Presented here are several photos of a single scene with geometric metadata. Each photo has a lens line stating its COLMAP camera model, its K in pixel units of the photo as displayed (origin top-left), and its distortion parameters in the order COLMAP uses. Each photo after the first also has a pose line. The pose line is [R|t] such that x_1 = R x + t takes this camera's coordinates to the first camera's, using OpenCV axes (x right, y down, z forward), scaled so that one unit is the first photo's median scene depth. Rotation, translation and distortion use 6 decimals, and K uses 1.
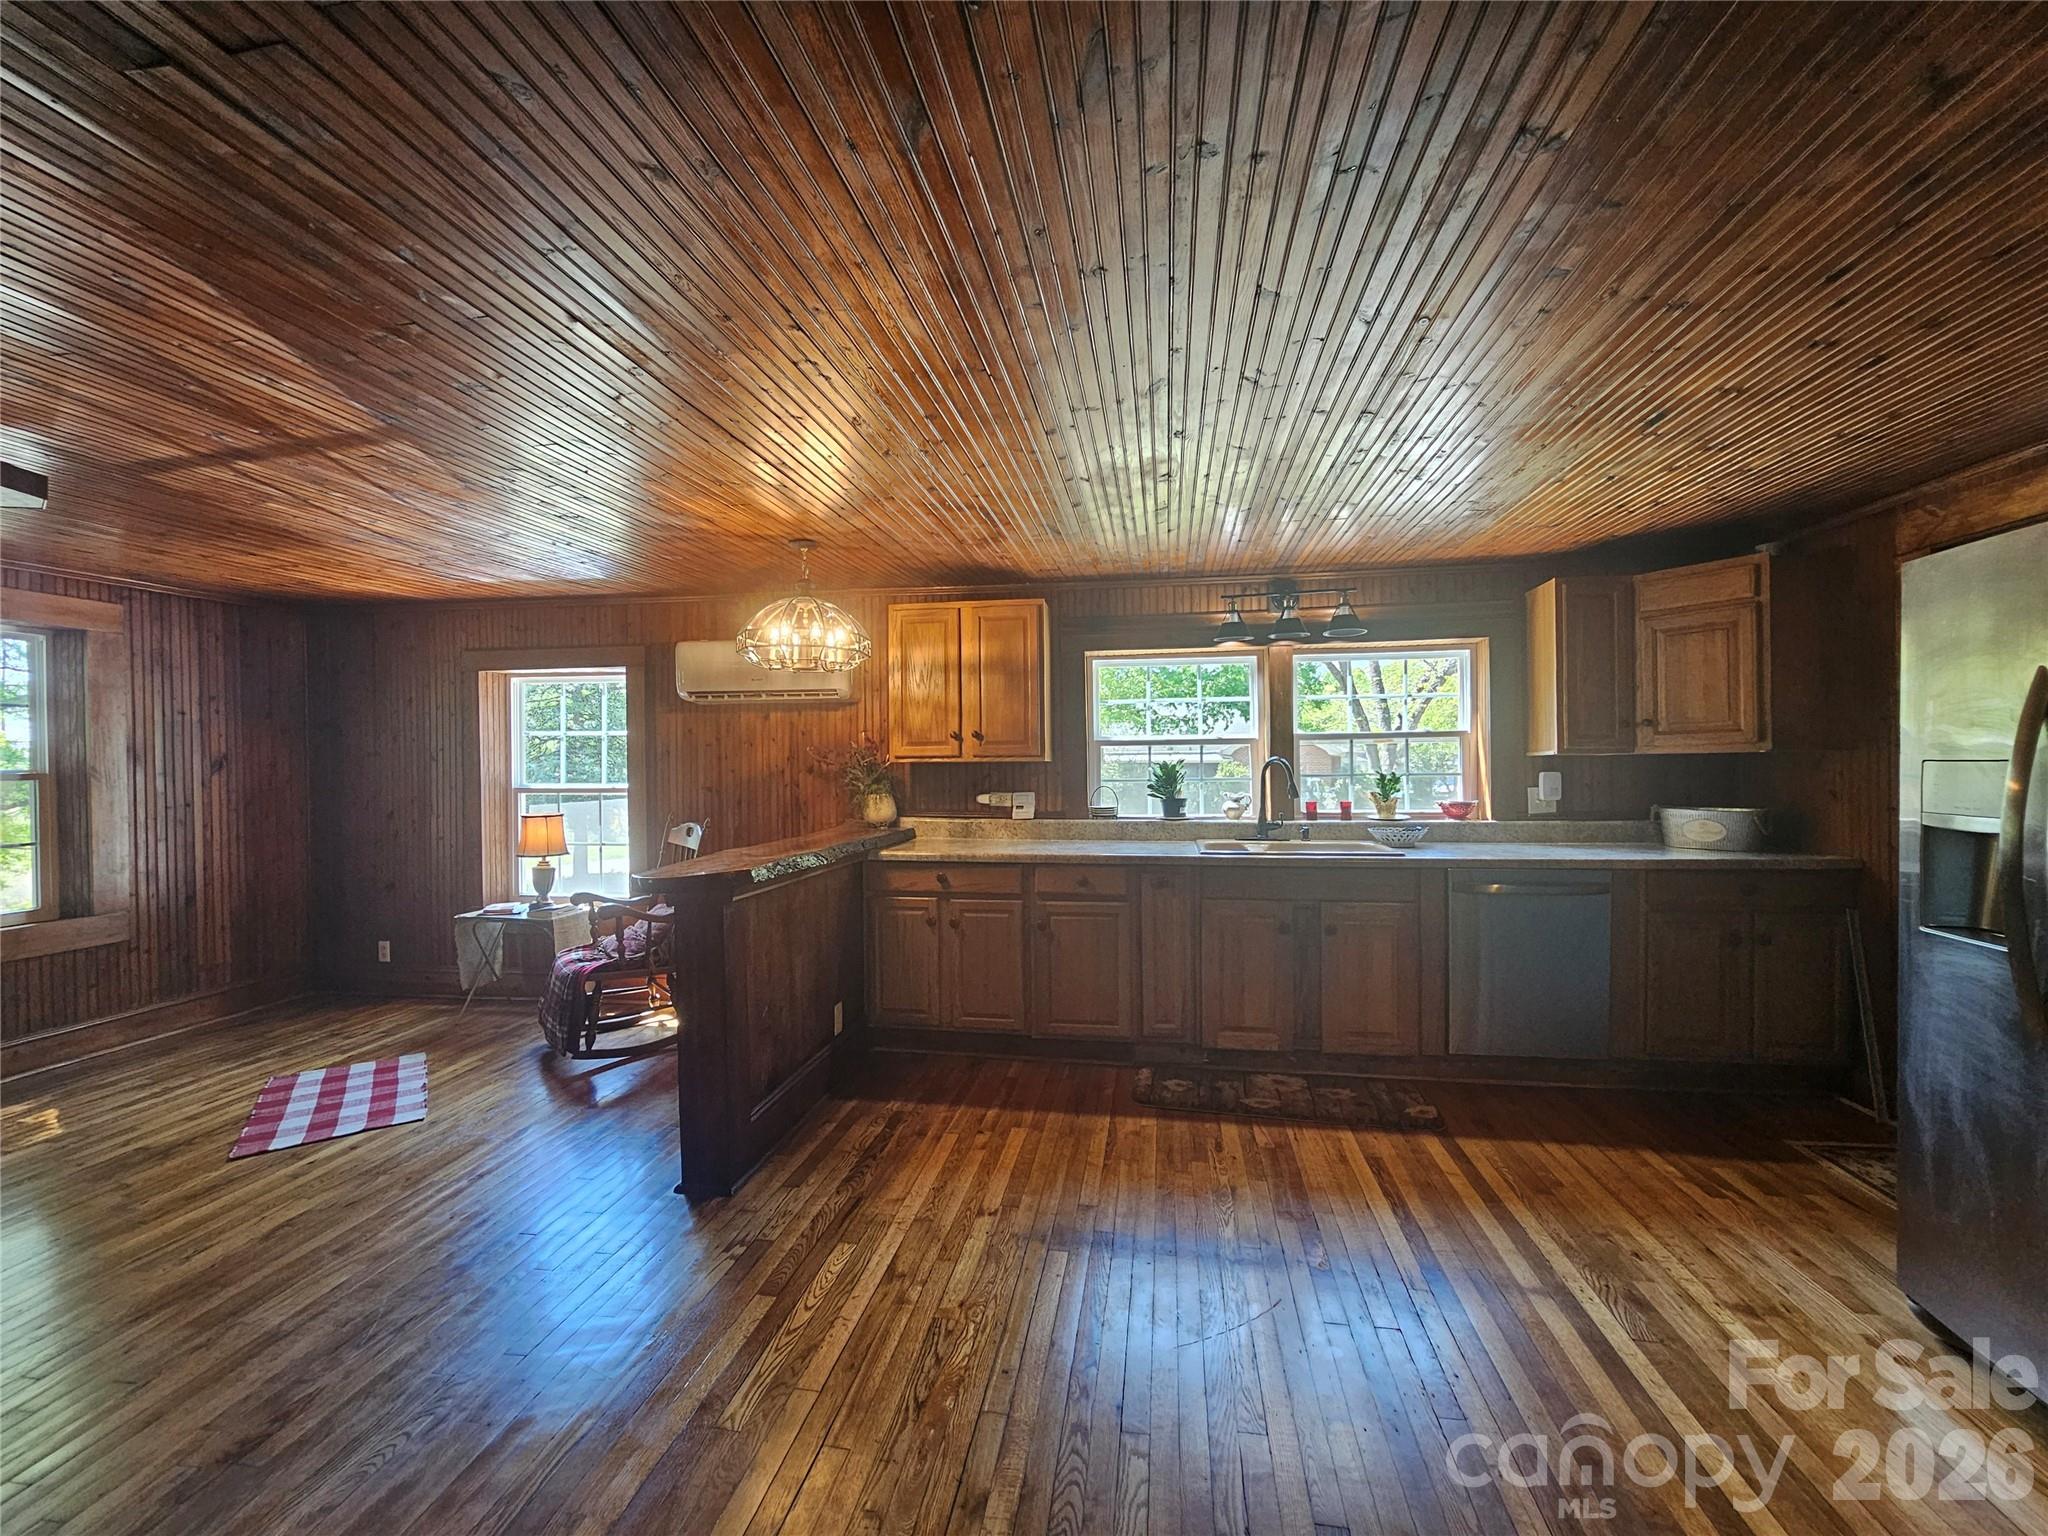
lens RADIAL K [[842.0, 0, 1028.3], [0, 842.0, 777.4], [0, 0, 1]] dist [0.002672, -0.001048]
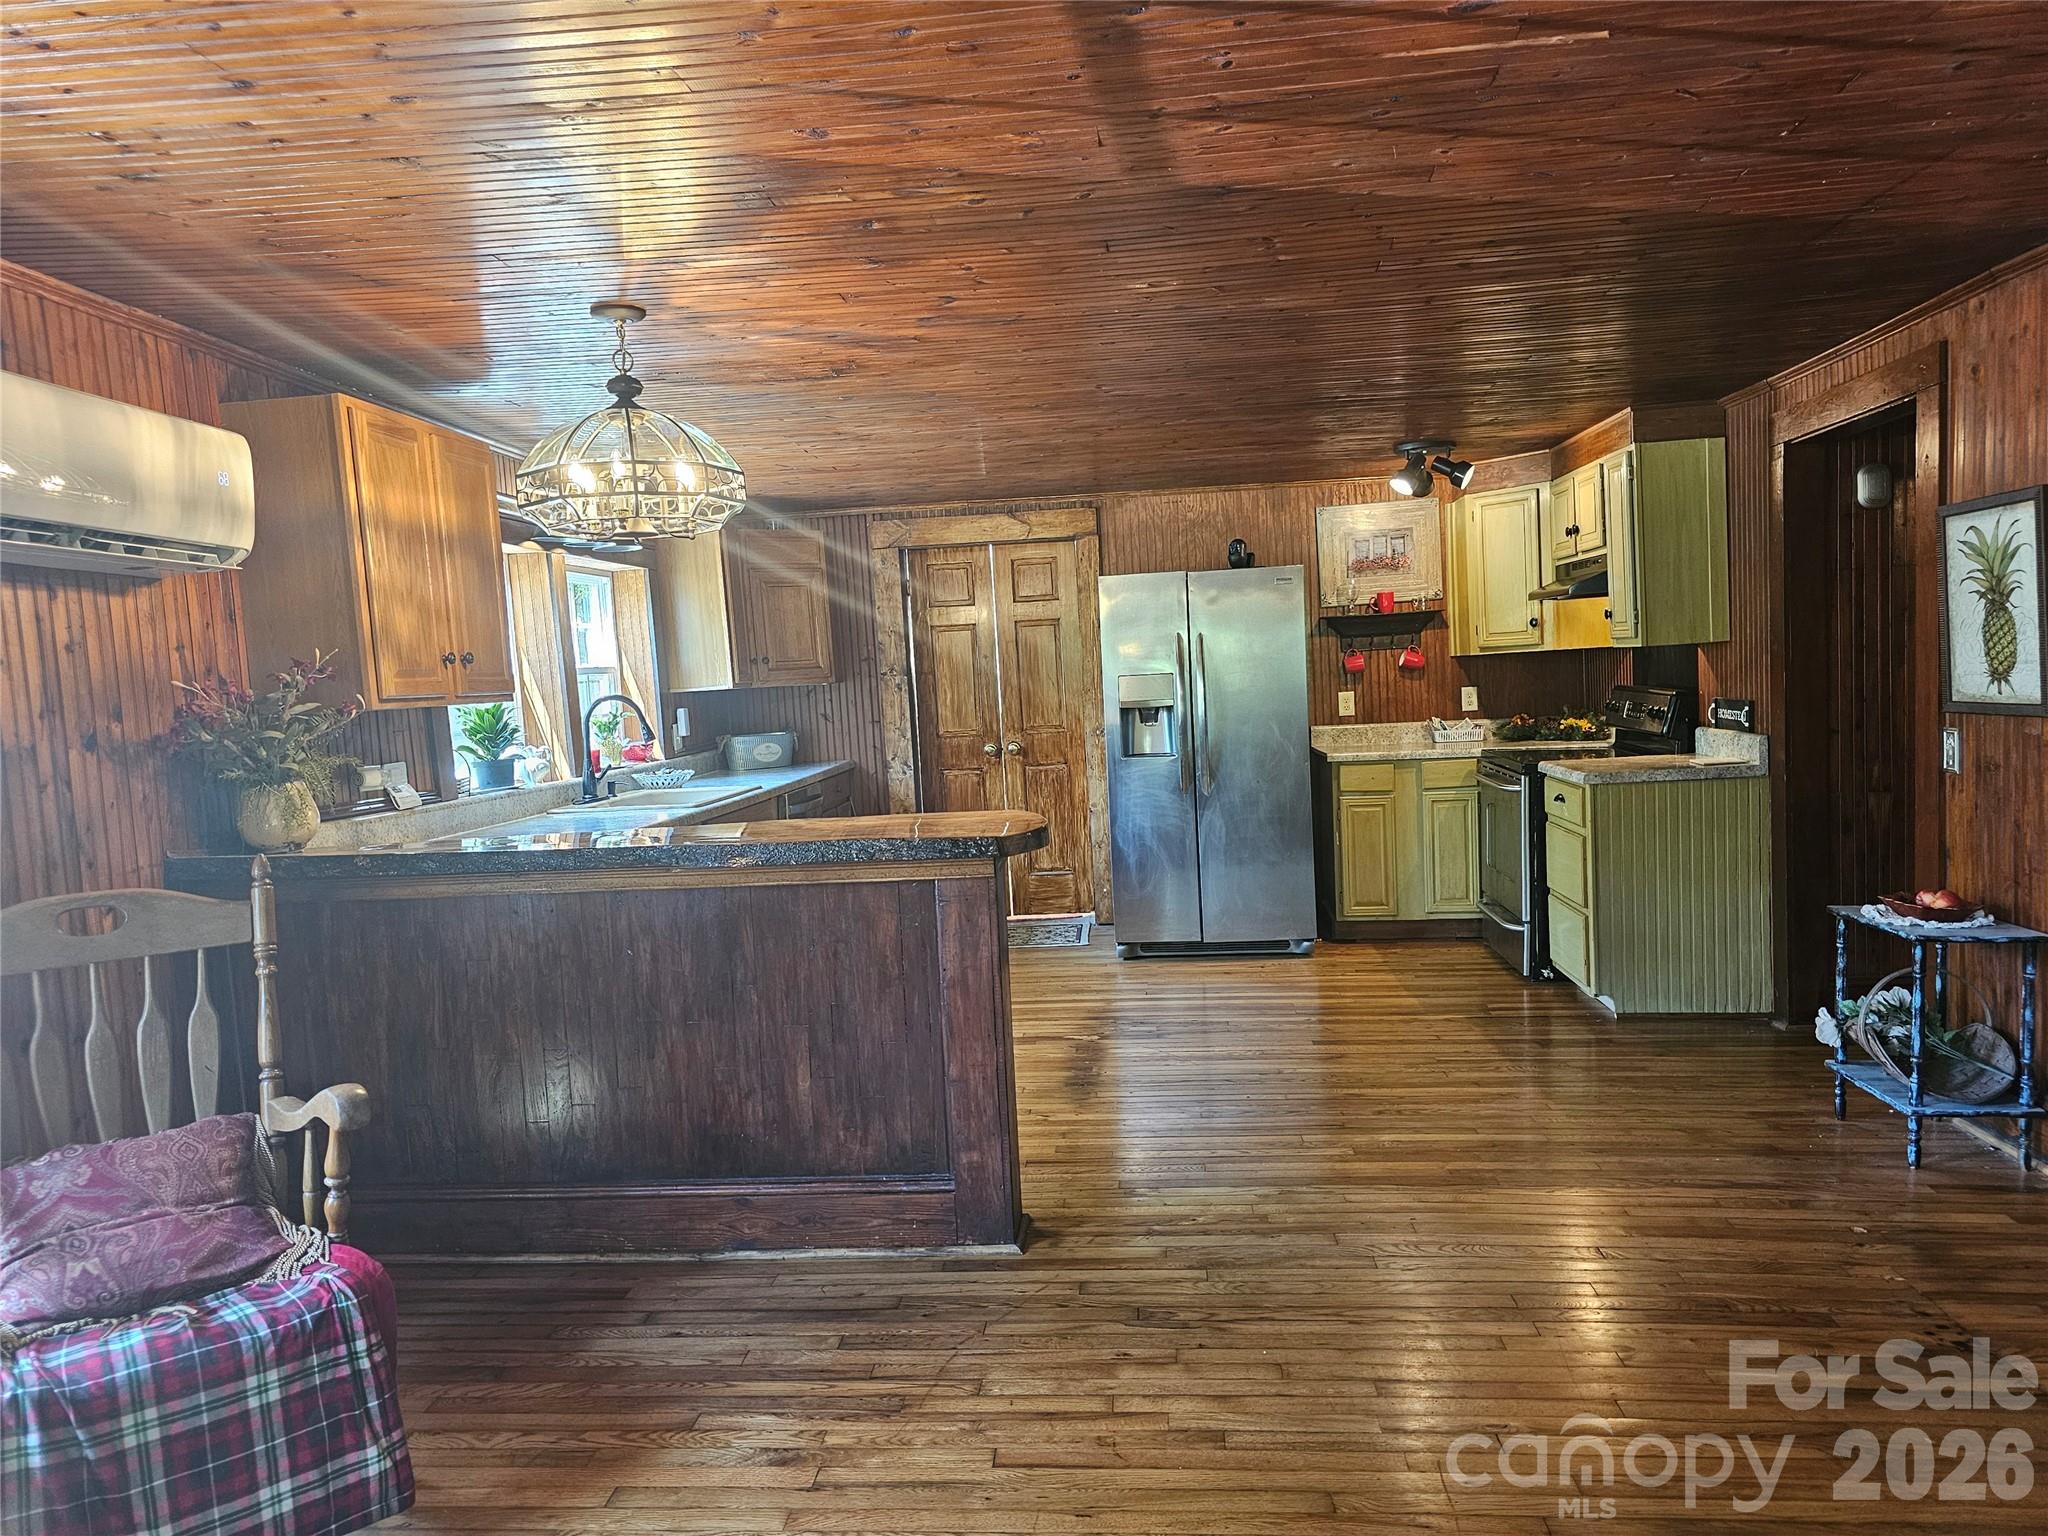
lens RADIAL K [[1373.2, 0, 1011.9], [0, 1373.2, 773.9], [0, 0, 1]] dist [0.020547, -0.007009]
pose [[-0.069098, -0.061771, 0.995696, -1.381822], [0.064406, 0.995723, 0.066243, -0.013533], [-0.995529, 0.068706, -0.064824, 0.915723]]
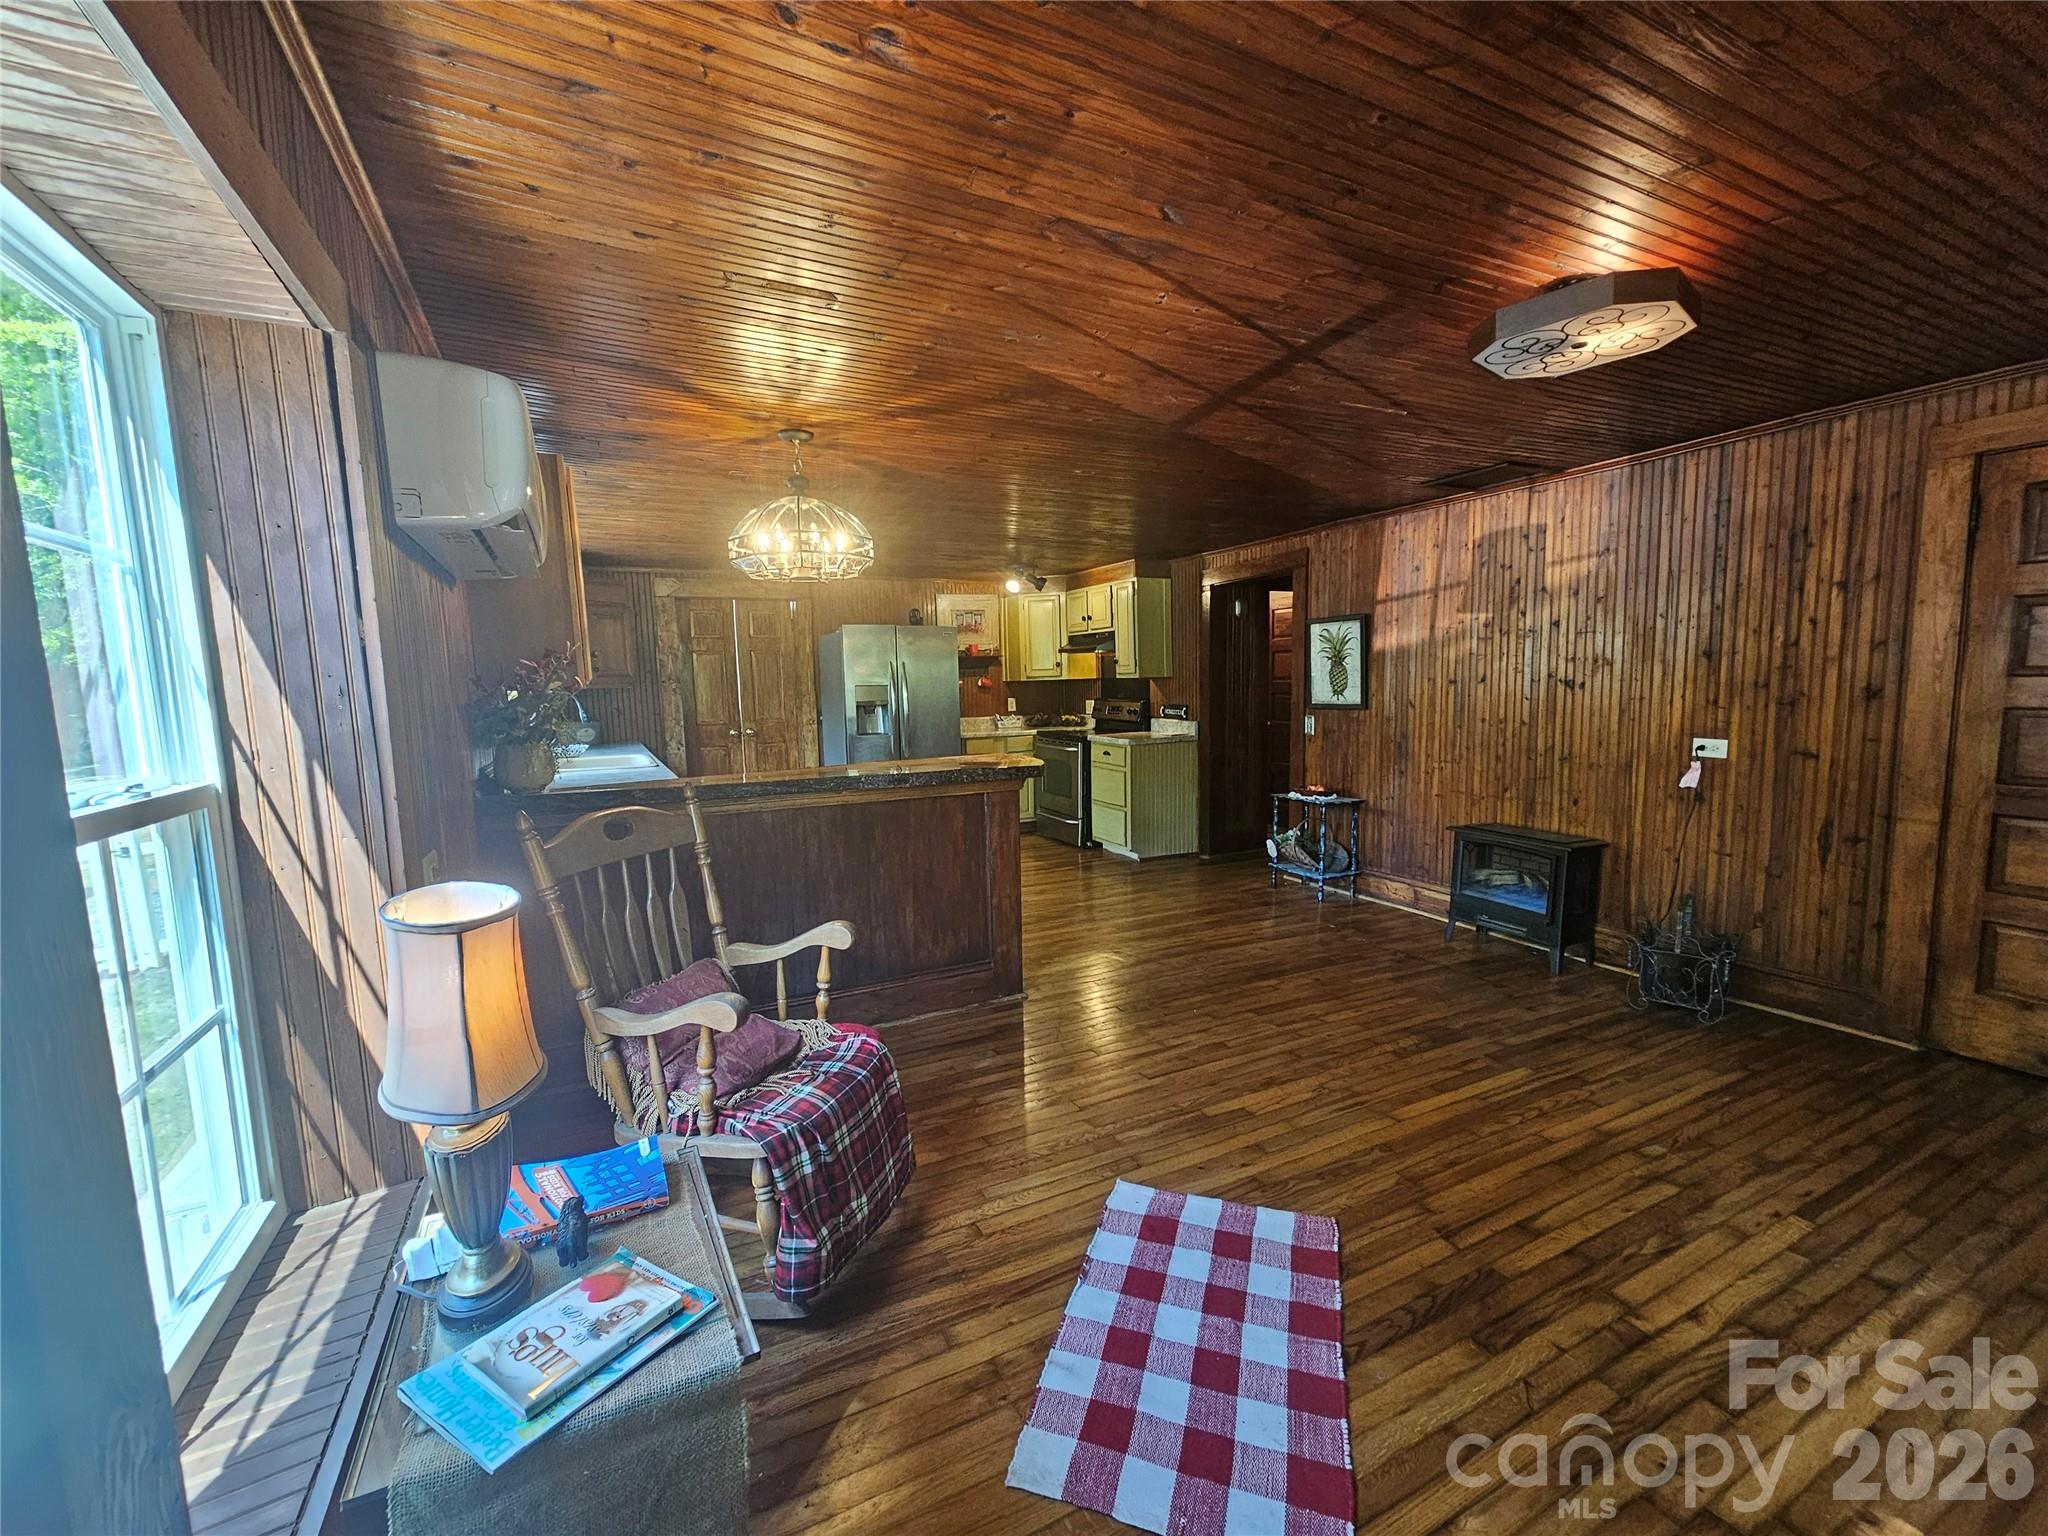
lens RADIAL K [[842.0, 0, 1023.0], [0, 842.0, 768.4], [0, 0, 1]] dist [0.002672, -0.001048]
pose [[-0.584960, -0.064384, 0.808503, -1.277877], [0.037482, 0.993633, 0.106245, -0.016817], [-0.810196, 0.092453, -0.578822, 1.513696]]
